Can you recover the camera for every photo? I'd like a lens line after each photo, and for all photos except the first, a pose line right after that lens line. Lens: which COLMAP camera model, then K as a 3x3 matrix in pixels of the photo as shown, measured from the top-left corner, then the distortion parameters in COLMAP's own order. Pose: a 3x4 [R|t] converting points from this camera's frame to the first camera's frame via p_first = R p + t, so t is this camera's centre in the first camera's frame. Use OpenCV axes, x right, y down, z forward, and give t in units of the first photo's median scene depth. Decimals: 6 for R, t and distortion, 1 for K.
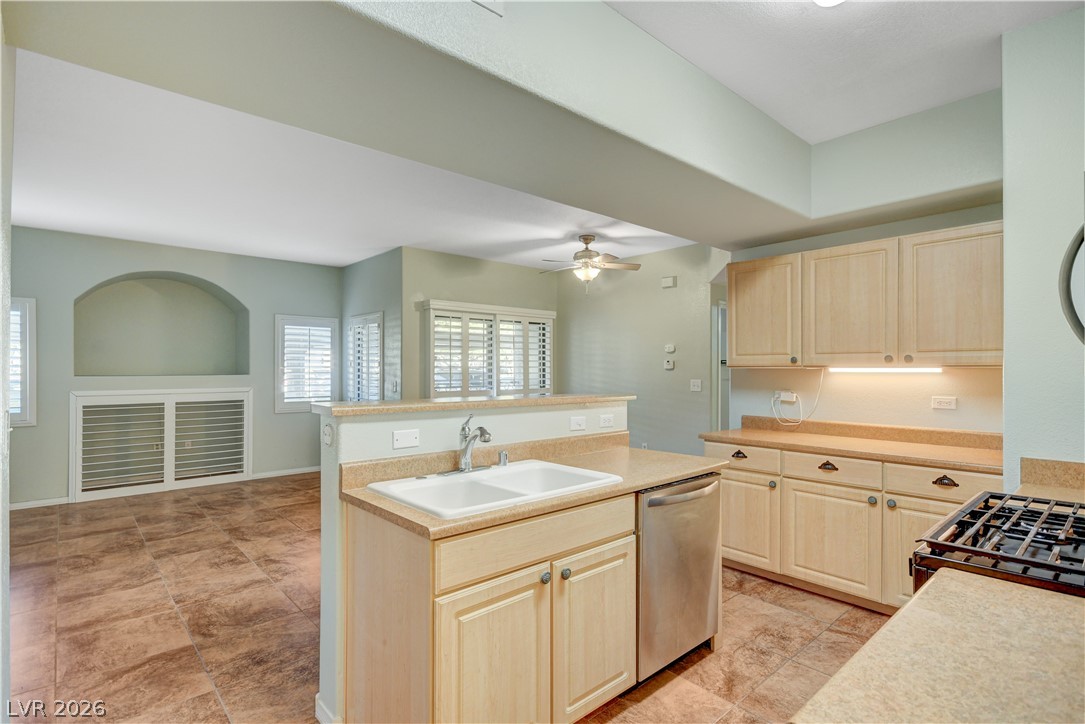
lens RADIAL K [[528.5, 0, 539.1], [0, 528.5, 368.0], [0, 0, 1]] dist [0.006534, -0.000267]
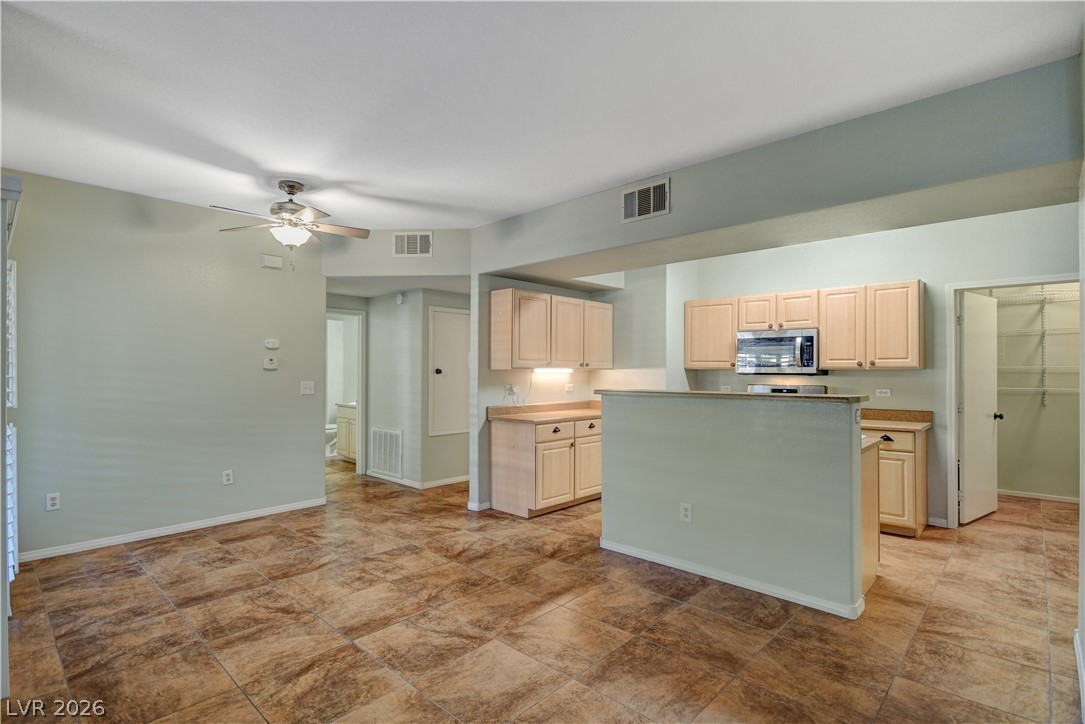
lens RADIAL K [[524.8, 0, 538.7], [0, 524.8, 367.3], [0, 0, 1]] dist [0.007898, -0.000345]
pose [[-0.084384, 0.005015, 0.996421, -0.794073], [-0.005263, 0.999971, -0.005479, 0.001625], [-0.996419, -0.005706, -0.084355, 0.893409]]
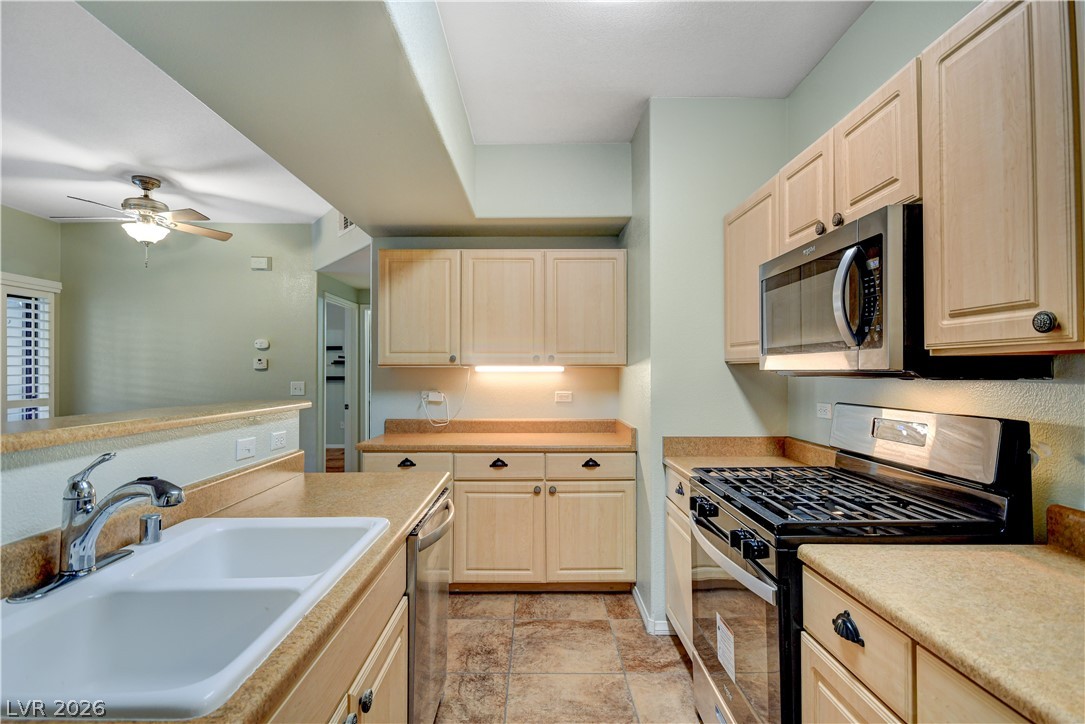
lens RADIAL K [[528.5, 0, 539.1], [0, 528.5, 368.0], [0, 0, 1]] dist [0.006534, -0.000267]
pose [[0.664220, 0.004613, 0.747523, -0.109005], [-0.000740, 0.999985, -0.005513, 0.005595], [-0.747537, 0.003109, 0.664213, 0.180787]]
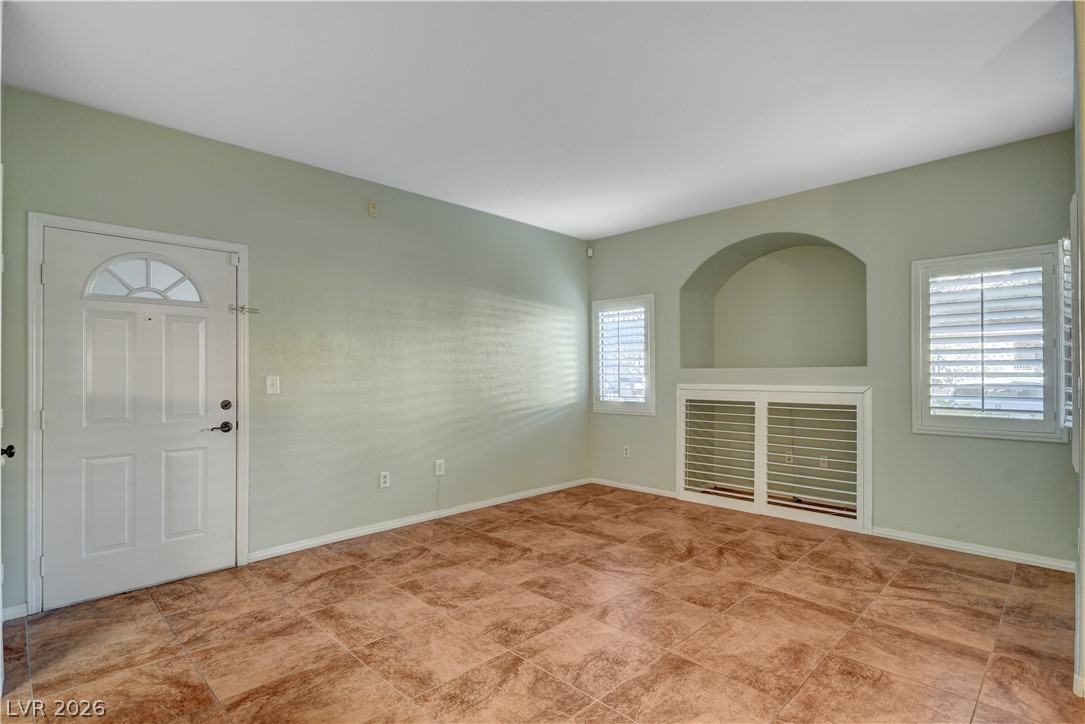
lens RADIAL K [[528.5, 0, 539.1], [0, 528.5, 368.0], [0, 0, 1]] dist [0.006534, -0.000267]
pose [[0.053307, -0.007692, -0.998549, 0.085247], [0.005468, 0.999958, -0.007411, 0.024962], [0.998563, -0.005065, 0.053347, 0.827761]]
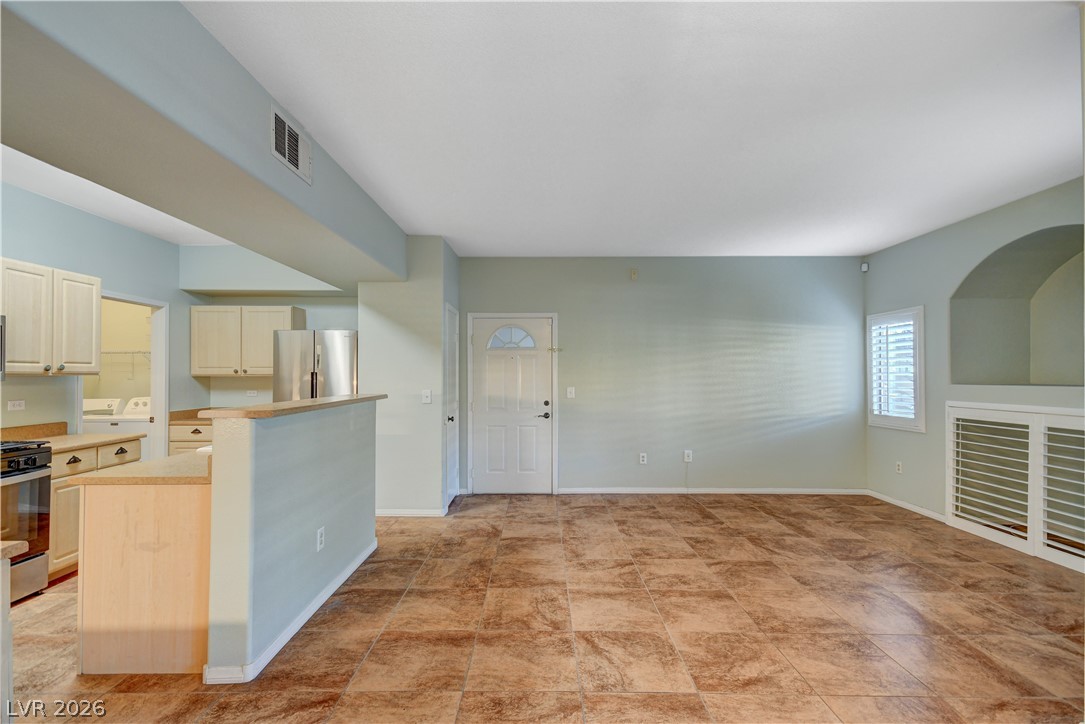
lens RADIAL K [[494.0, 0, 538.7], [0, 494.0, 371.0], [0, 0, 1]] dist [0.034533, -0.009844]
pose [[-0.669507, -0.006171, -0.742780, 0.267095], [0.003203, 0.999932, -0.011195, 0.001072], [0.742799, -0.009874, -0.669442, 1.259950]]
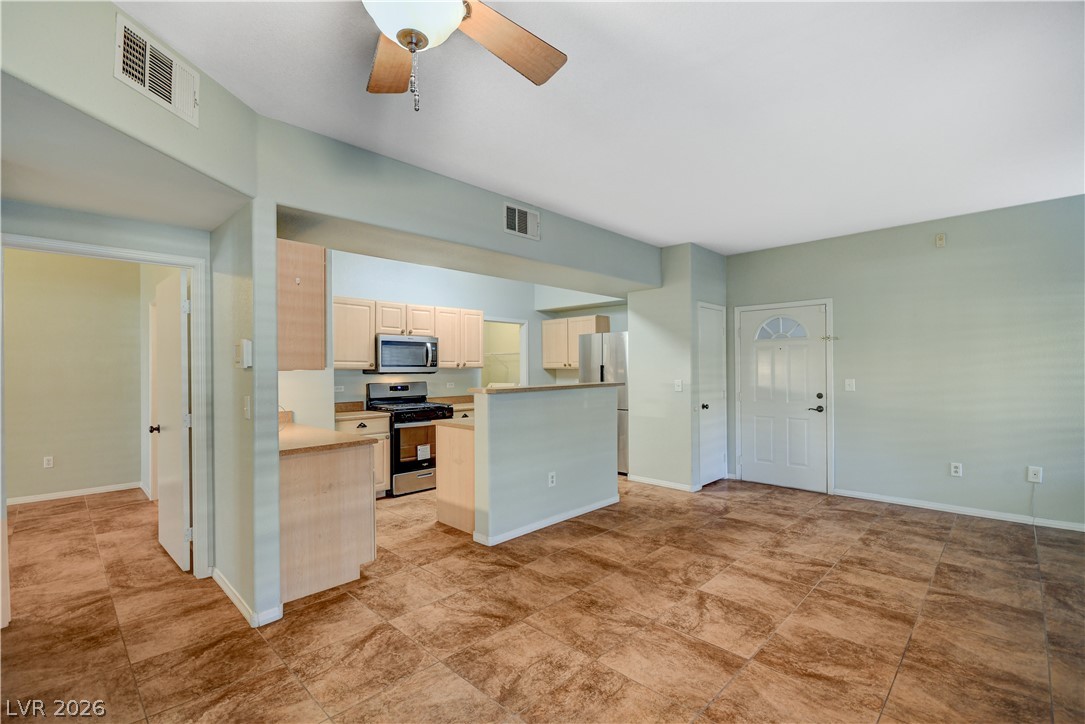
lens RADIAL K [[481.2, 0, 538.1], [0, 481.2, 366.7], [0, 0, 1]] dist [0.009561, -0.011871]
pose [[-0.998084, 0.007228, -0.061451, 0.053426], [0.007710, 0.999941, -0.007606, 0.003297], [0.061392, -0.008066, -0.998081, 1.534935]]
